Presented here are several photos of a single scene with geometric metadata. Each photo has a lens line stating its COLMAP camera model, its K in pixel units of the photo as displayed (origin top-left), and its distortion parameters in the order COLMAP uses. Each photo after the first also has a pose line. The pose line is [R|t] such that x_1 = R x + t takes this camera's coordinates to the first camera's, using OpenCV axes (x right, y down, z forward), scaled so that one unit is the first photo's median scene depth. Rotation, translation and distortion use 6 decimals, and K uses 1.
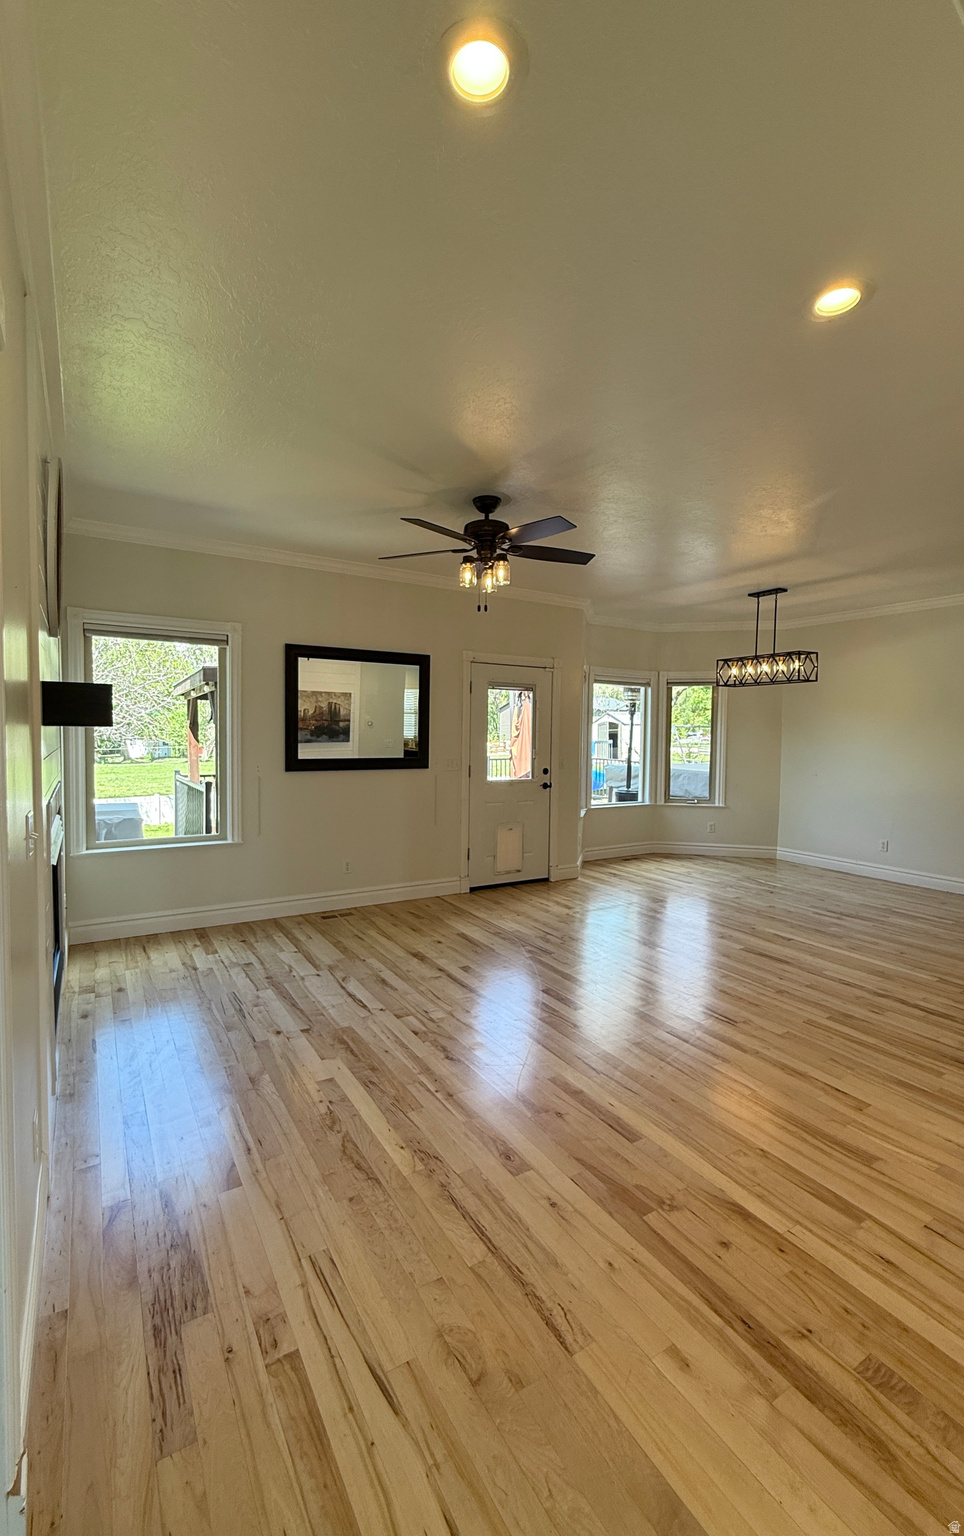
lens RADIAL K [[638.7, 0, 463.8], [0, 638.7, 759.9], [0, 0, 1]] dist [0.000199, 0.000074]
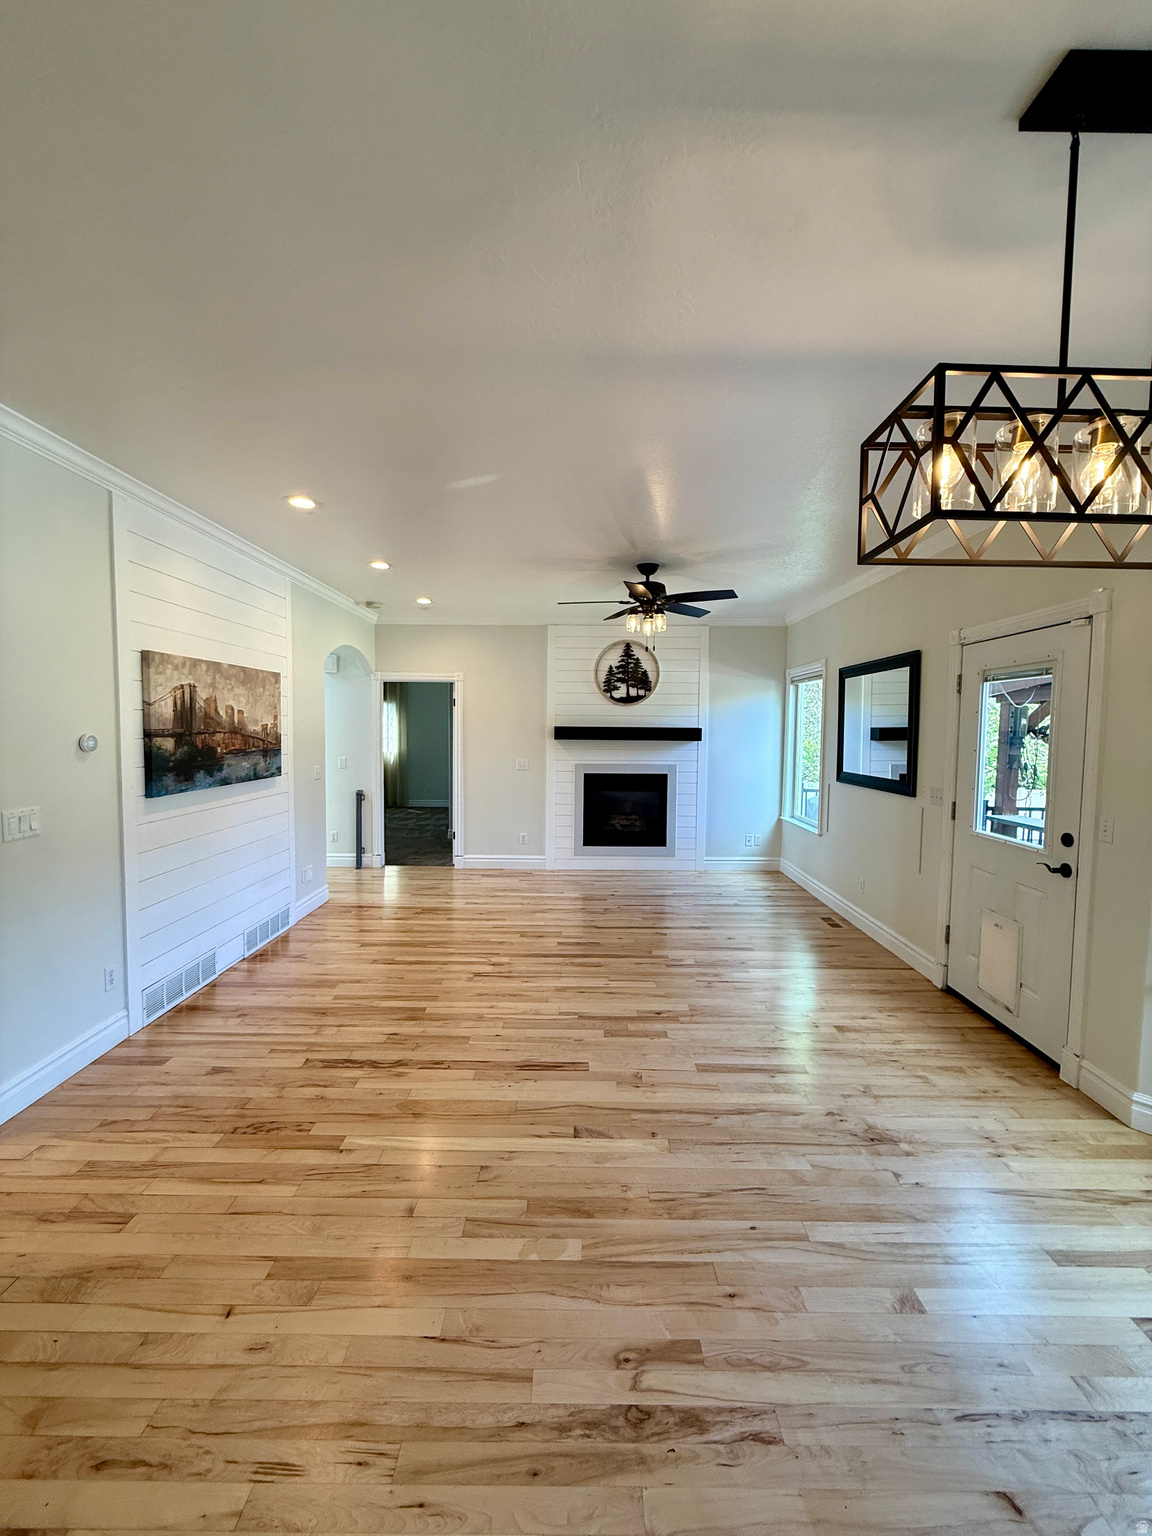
lens RADIAL K [[621.2, 0, 580.0], [0, 621.2, 763.9], [0, 0, 1]] dist [-0.000468, -0.000135]
pose [[-0.516139, 0.032790, -0.855877, 0.894476], [-0.050299, 0.996382, 0.068506, -0.065282], [0.855027, 0.078408, -0.512622, 1.170122]]
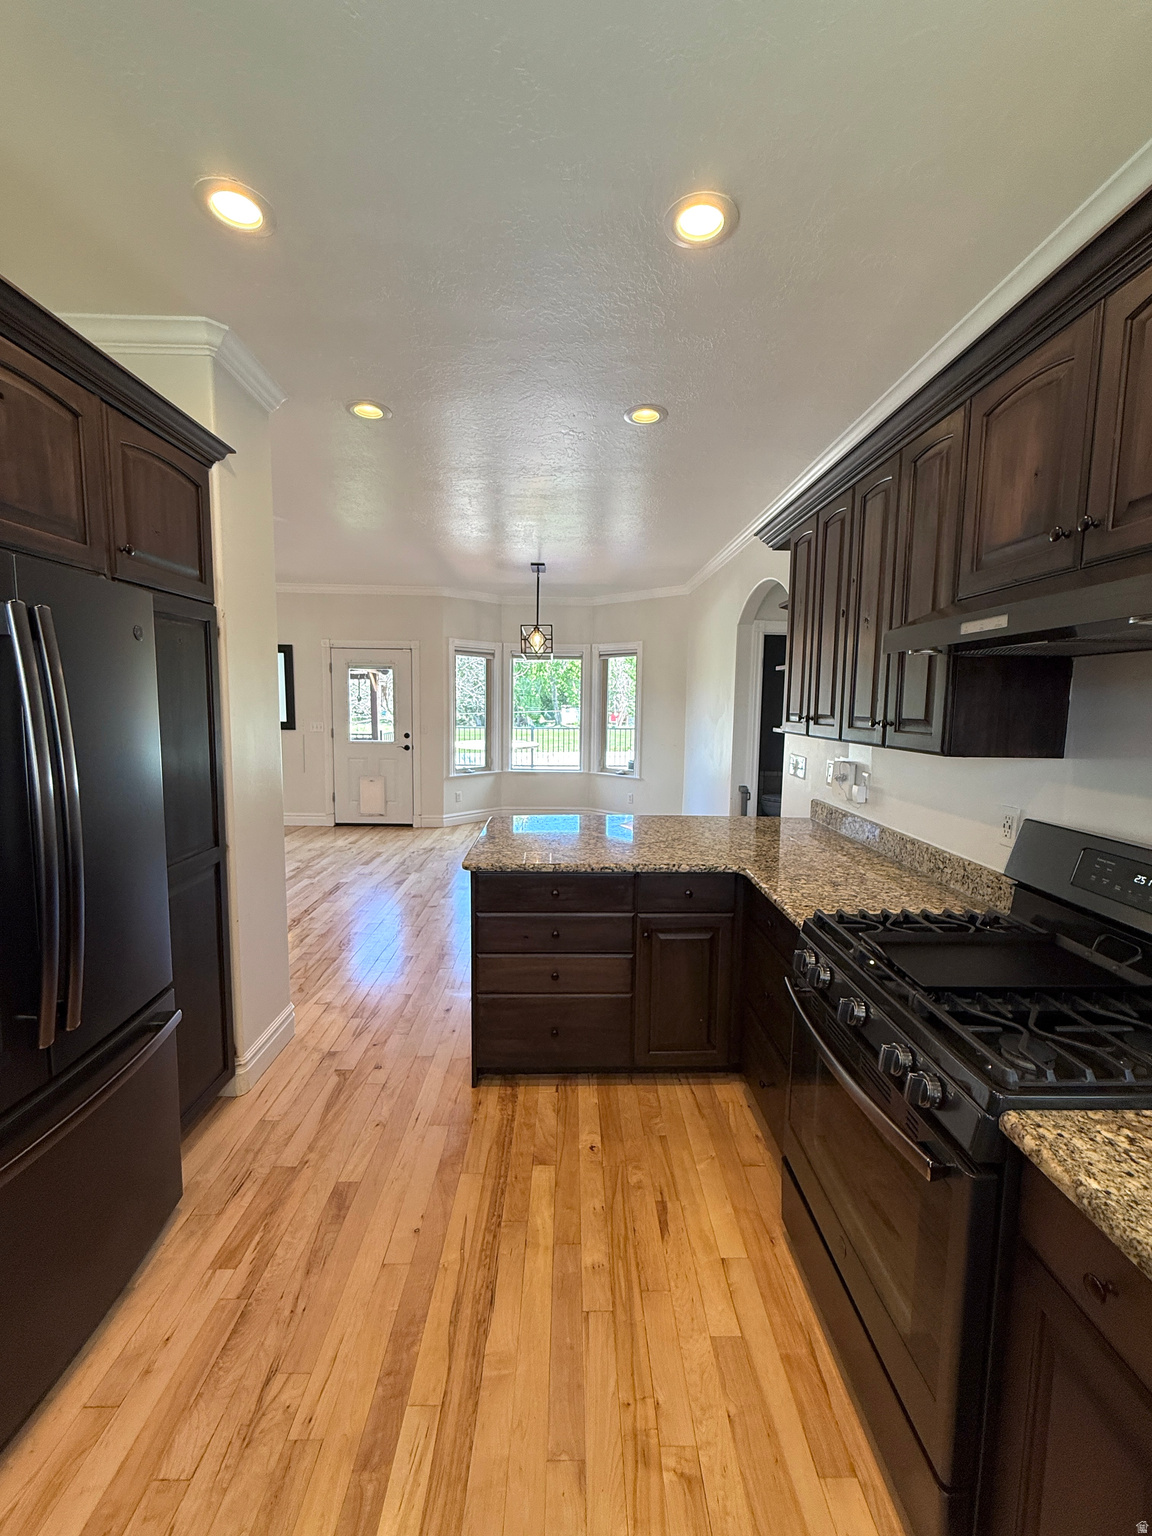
lens RADIAL K [[607.3, 0, 574.8], [0, 607.3, 760.0], [0, 0, 1]] dist [-0.000759, -0.000543]
pose [[0.871393, 0.044935, -0.488524, 1.222996], [-0.021917, 0.998368, 0.052737, -0.004621], [0.490097, -0.035247, 0.870955, 0.199384]]
